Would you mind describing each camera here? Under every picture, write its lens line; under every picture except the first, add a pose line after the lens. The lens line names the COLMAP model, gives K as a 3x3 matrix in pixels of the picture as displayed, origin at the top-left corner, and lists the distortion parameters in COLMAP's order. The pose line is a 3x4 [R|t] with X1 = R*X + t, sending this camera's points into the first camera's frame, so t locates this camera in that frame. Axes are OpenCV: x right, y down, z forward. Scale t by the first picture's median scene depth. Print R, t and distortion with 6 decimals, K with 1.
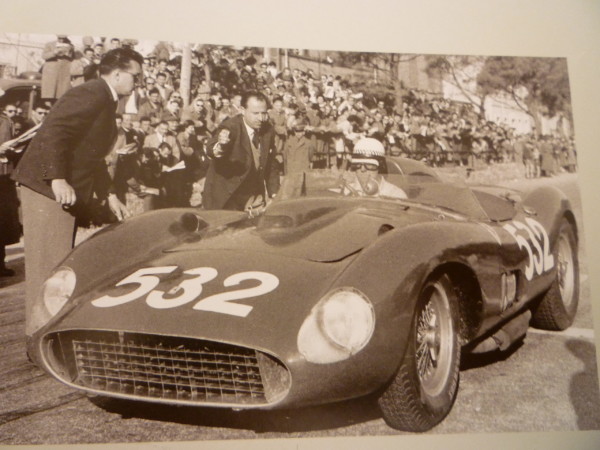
lens RADIAL K [[507.0, 0, 300.0], [0, 507.0, 225.0], [0, 0, 1]] dist [-0.042795, -0.000251]
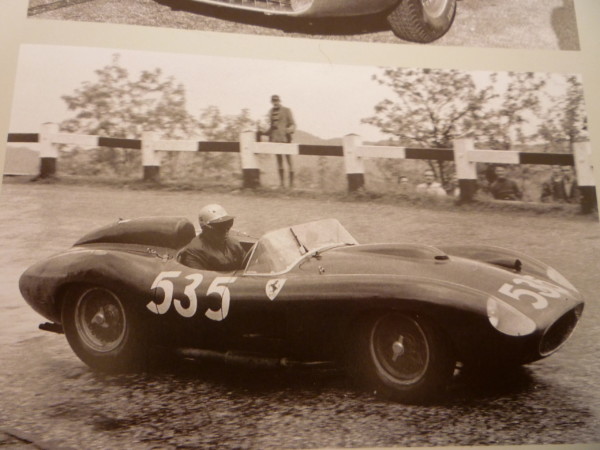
lens RADIAL K [[507.0, 0, 300.0], [0, 507.0, 225.0], [0, 0, 1]] dist [-0.042795, -0.000251]
pose [[0.999992, -0.003863, 0.001098, -0.051773], [0.003852, 0.999941, 0.010191, 0.822095], [-0.001137, -0.010187, 0.999947, -0.175741]]
